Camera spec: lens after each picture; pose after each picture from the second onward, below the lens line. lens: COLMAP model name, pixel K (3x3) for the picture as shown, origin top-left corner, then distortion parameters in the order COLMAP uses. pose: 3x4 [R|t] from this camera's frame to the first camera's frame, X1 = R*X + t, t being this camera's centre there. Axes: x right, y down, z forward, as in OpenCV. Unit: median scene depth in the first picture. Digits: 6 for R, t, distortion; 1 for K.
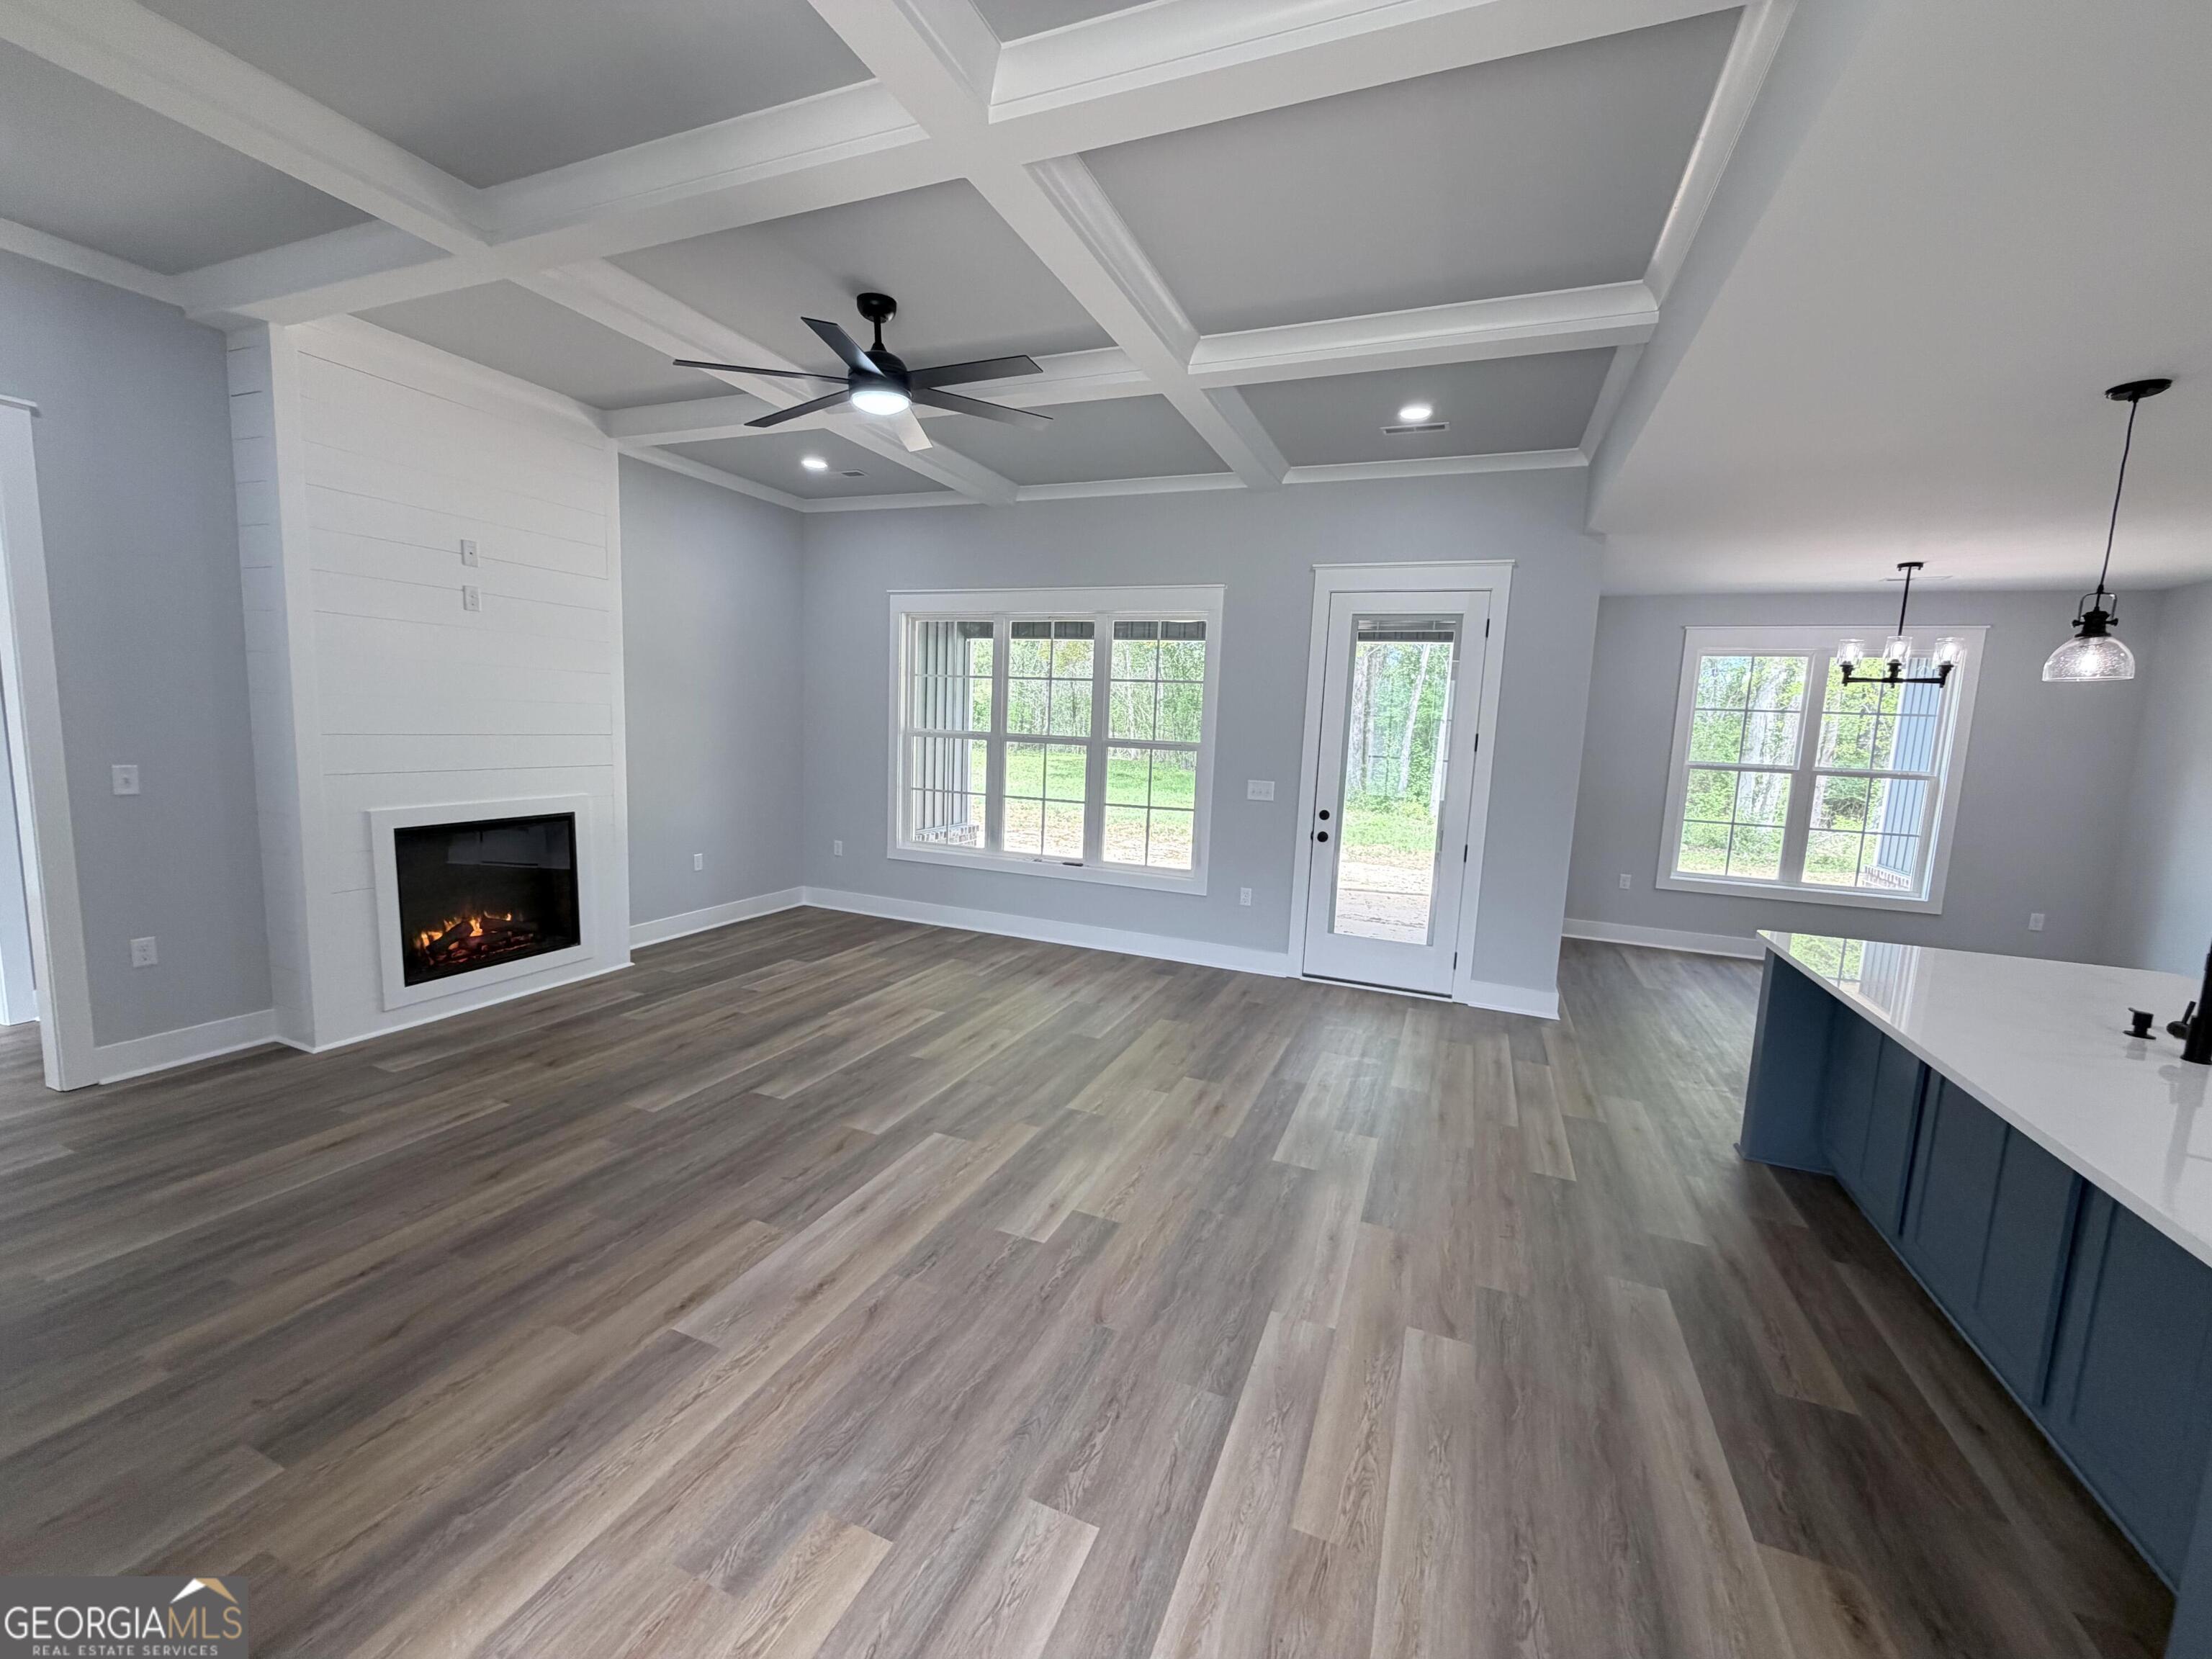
lens RADIAL K [[884.7, 0, 1106.0], [0, 884.7, 829.5], [0, 0, 1]] dist [-0.001174, -0.000620]
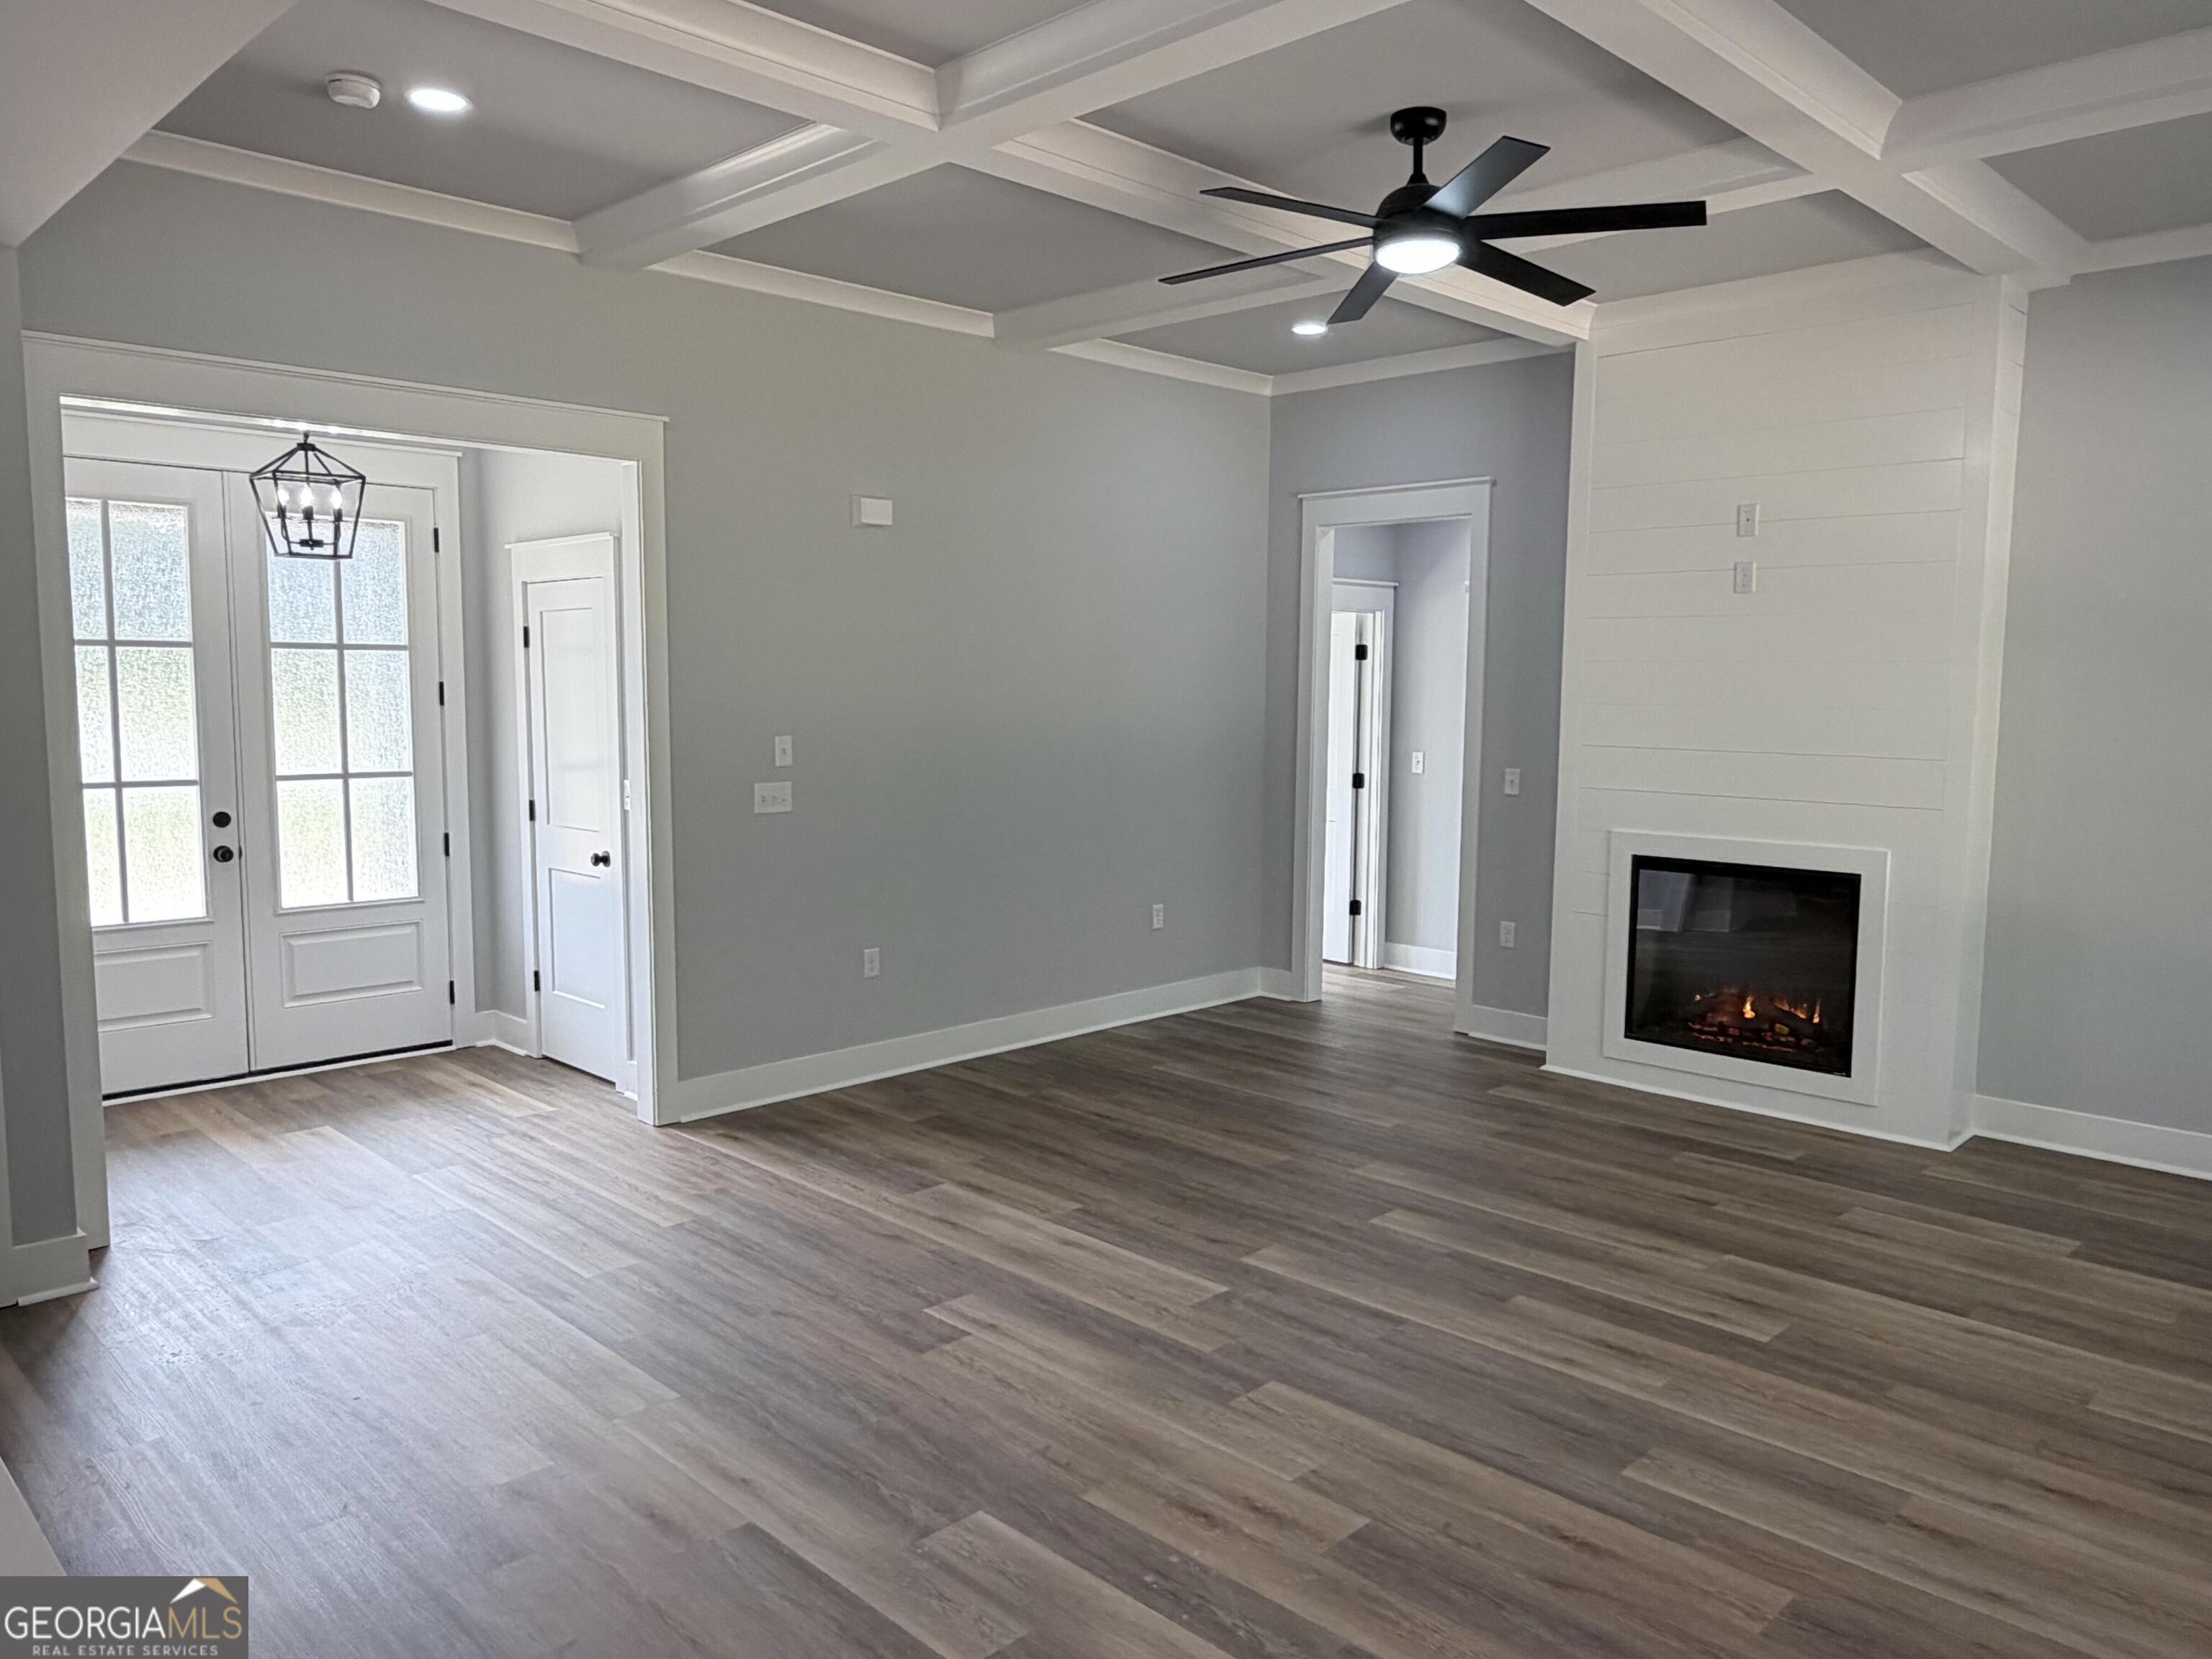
lens RADIAL K [[1560.1, 0, 1106.0], [0, 1560.1, 829.5], [0, 0, 1]] dist [0.000583, 0.001301]
pose [[-0.384040, 0.044390, -0.922249, 0.828320], [-0.140787, 0.984349, 0.106005, -0.116891], [0.912520, 0.170551, -0.371780, 1.105316]]
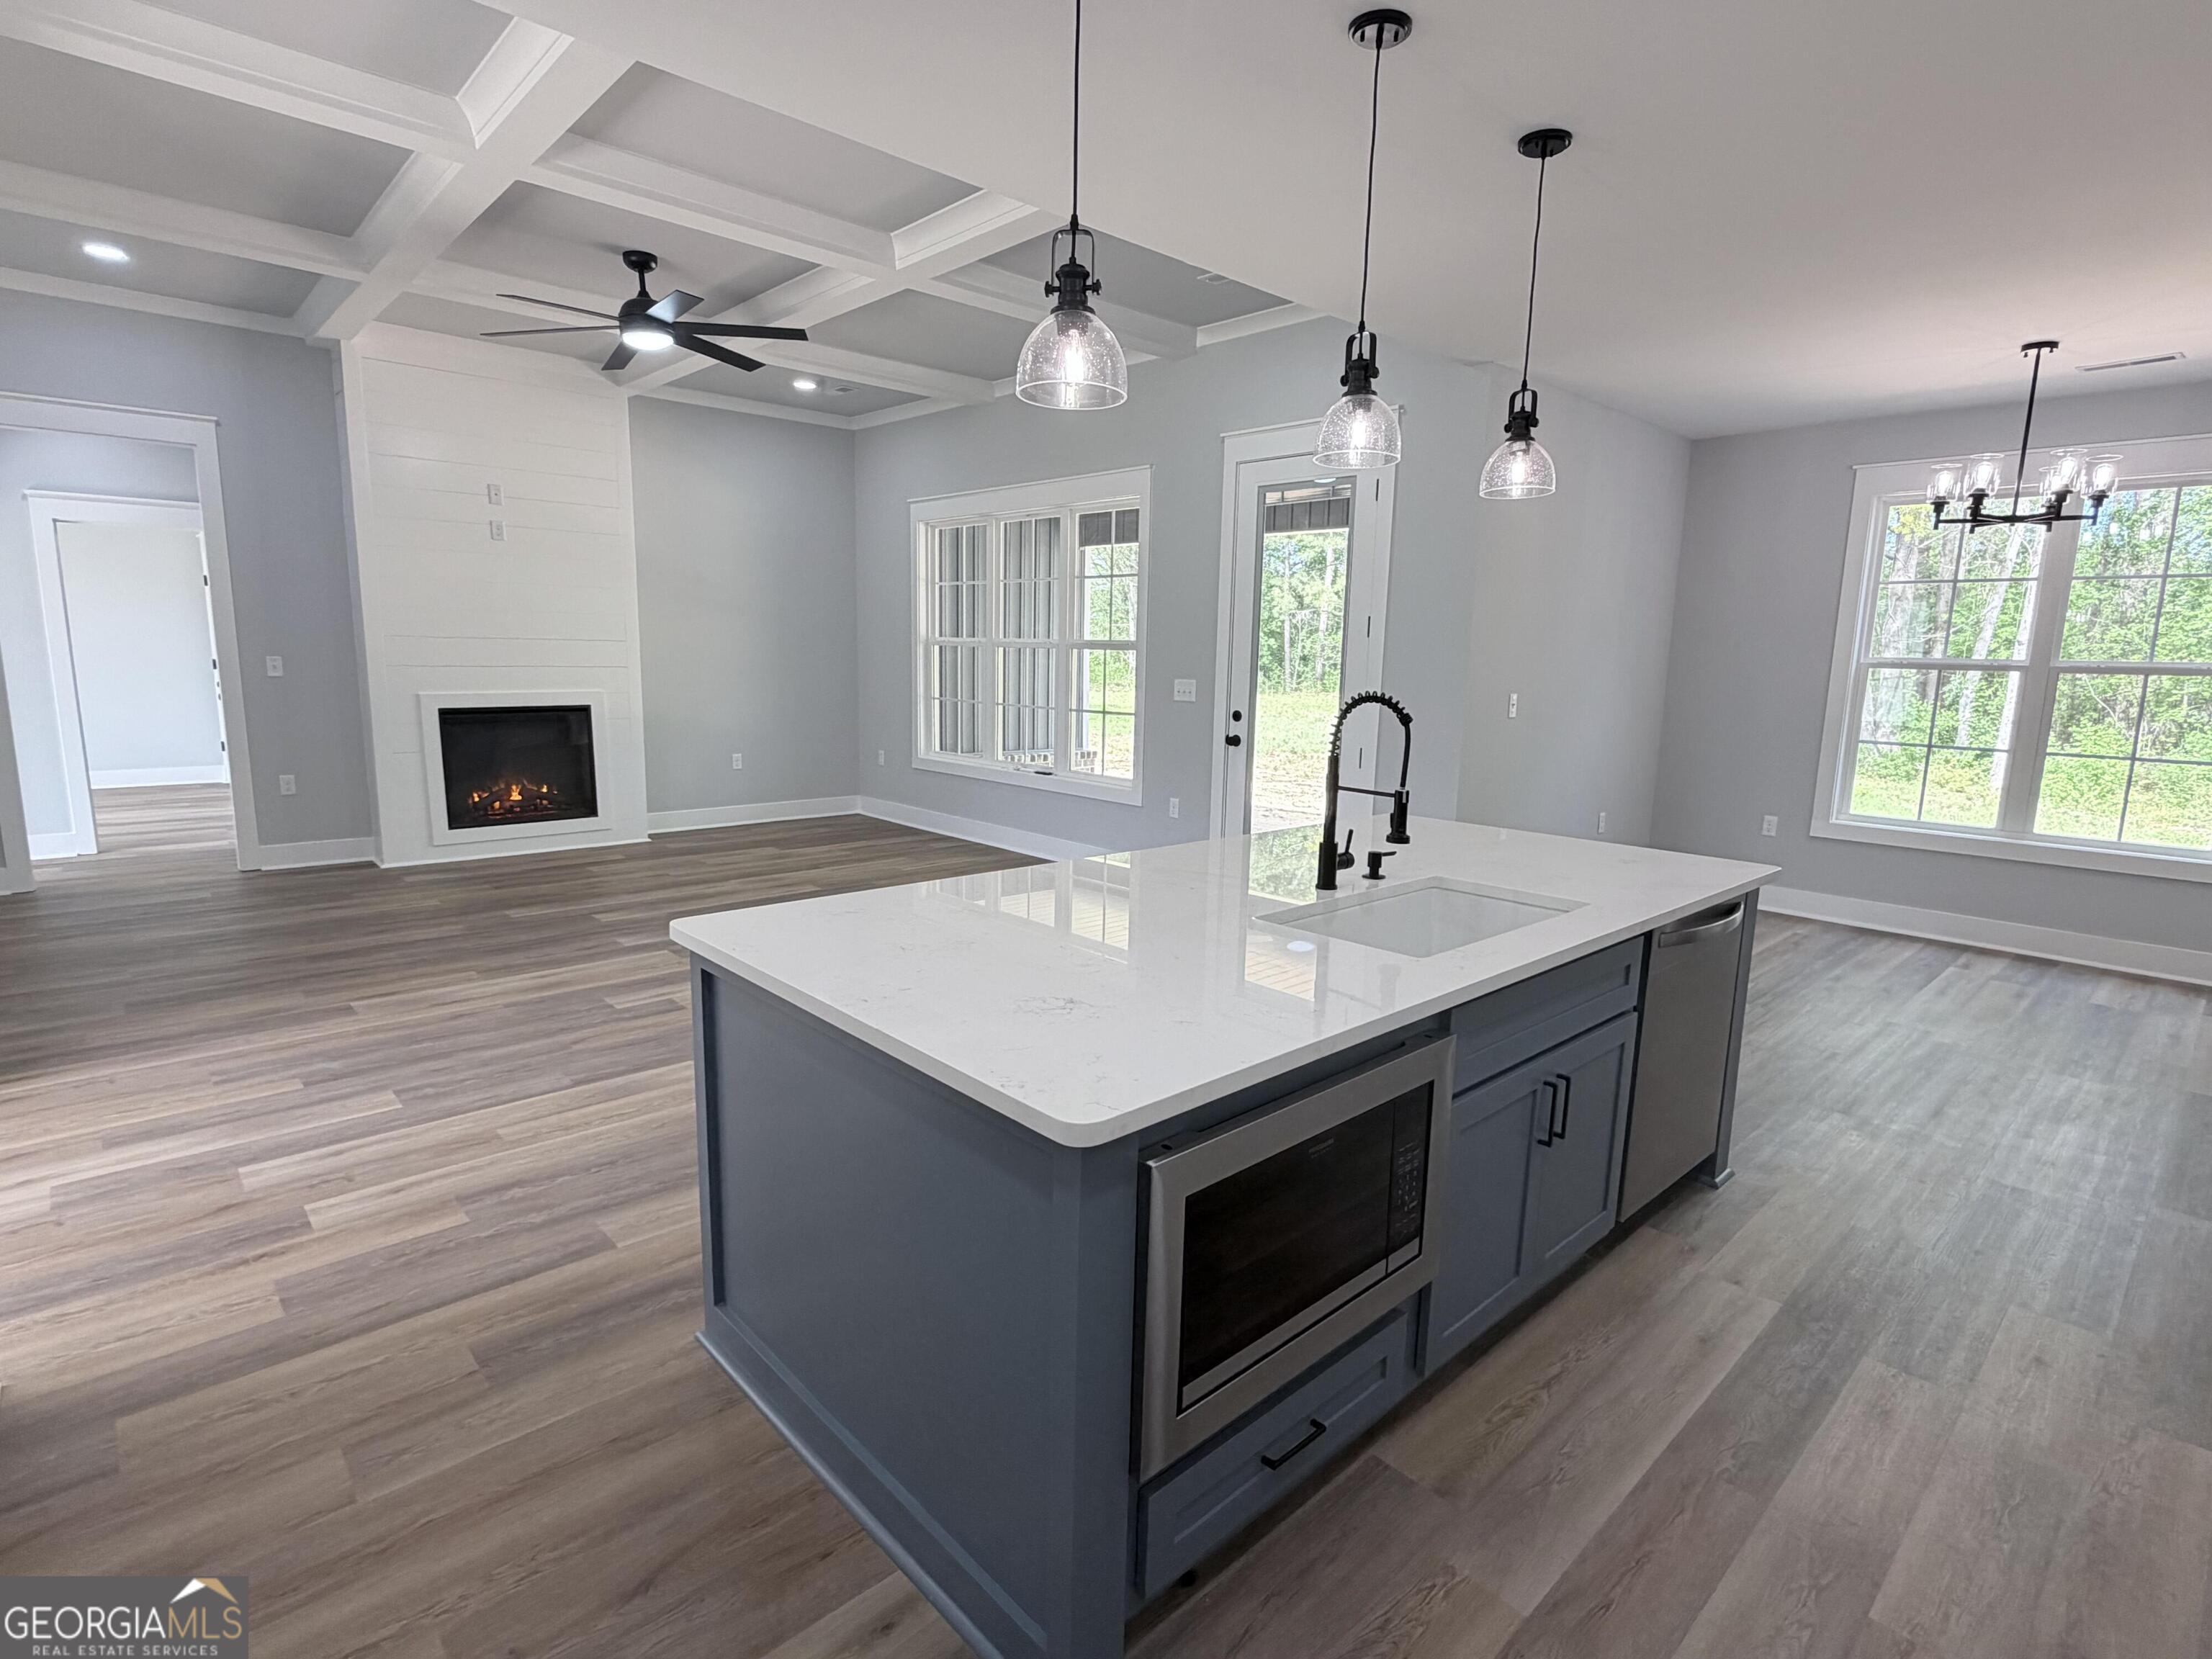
lens RADIAL K [[1106.5, 0, 1106.0], [0, 1106.5, 829.5], [0, 0, 1]] dist [0.002648, 0.000657]
pose [[0.907574, 0.047061, -0.417246, 0.817349], [-0.036790, 0.998790, 0.032629, 0.090502], [0.418276, -0.014263, 0.908208, -0.096297]]
